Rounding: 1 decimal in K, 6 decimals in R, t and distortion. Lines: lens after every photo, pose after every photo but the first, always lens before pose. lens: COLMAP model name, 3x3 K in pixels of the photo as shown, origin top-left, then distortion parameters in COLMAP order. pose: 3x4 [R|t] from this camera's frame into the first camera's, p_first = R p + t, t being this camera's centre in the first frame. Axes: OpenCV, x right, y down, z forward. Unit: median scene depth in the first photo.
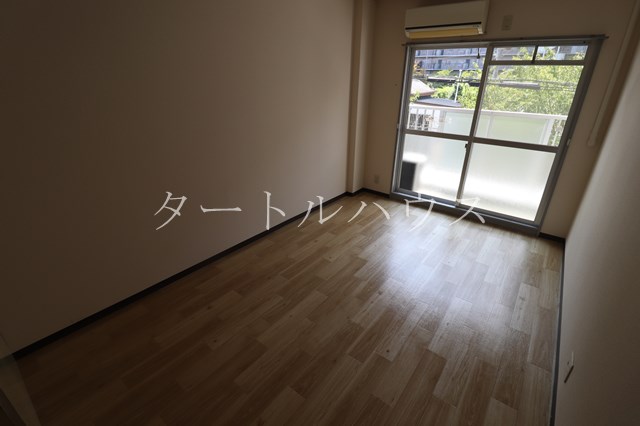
lens RADIAL K [[299.2, 0, 328.6], [0, 299.2, 212.4], [0, 0, 1]] dist [-0.003130, -0.000339]
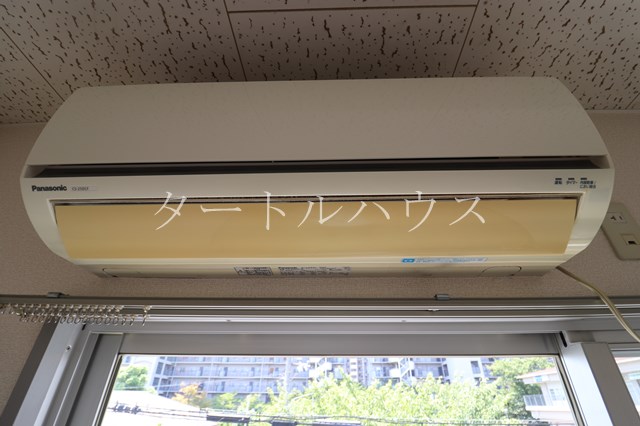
lens RADIAL K [[299.2, 0, 328.6], [0, 299.2, 212.4], [0, 0, 1]] dist [-0.003130, -0.000339]
pose [[0.814051, 0.299496, 0.497618, 0.139585], [0.249593, 0.593239, -0.765356, -0.219030], [-0.524428, 0.747241, 0.408175, 0.411581]]
